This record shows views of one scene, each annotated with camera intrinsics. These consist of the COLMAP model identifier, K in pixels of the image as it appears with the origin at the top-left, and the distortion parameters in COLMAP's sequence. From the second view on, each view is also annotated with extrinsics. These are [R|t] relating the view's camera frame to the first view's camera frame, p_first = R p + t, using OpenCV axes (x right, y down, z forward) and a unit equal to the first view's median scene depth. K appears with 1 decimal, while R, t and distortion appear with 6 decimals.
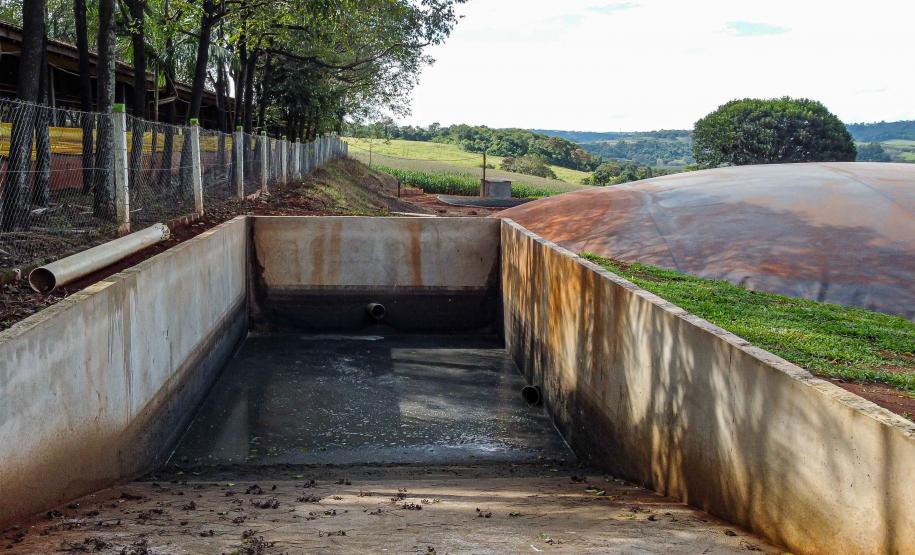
lens RADIAL K [[822.1, 0, 396.6], [0, 822.1, 313.3], [0, 0, 1]] dist [0.001891, -0.003154]
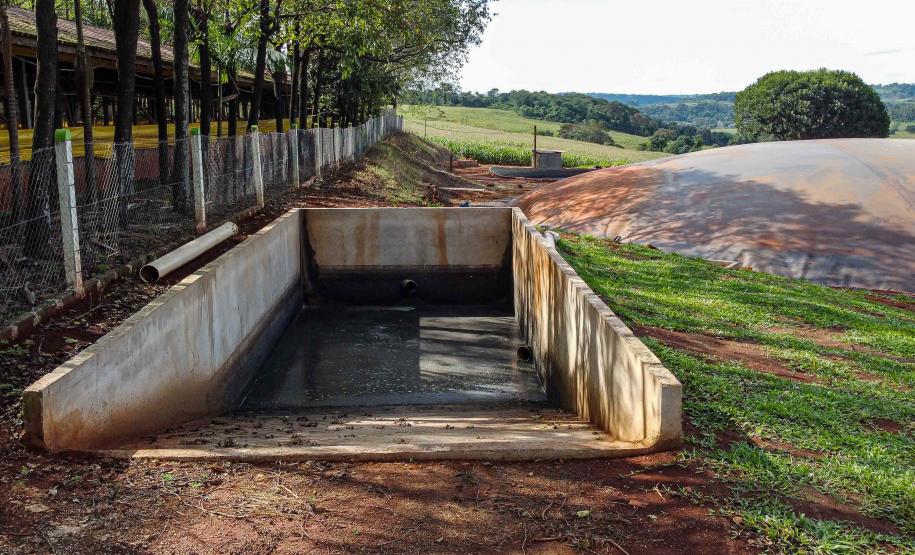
lens RADIAL K [[816.9, 0, 457.4], [0, 816.9, 310.2], [0, 0, 1]] dist [0.007849, -0.000669]
pose [[0.999942, -0.010588, -0.002049, 0.027090], [0.010658, 0.999222, 0.037973, -0.007208], [0.001645, -0.037993, 0.999277, -0.111244]]
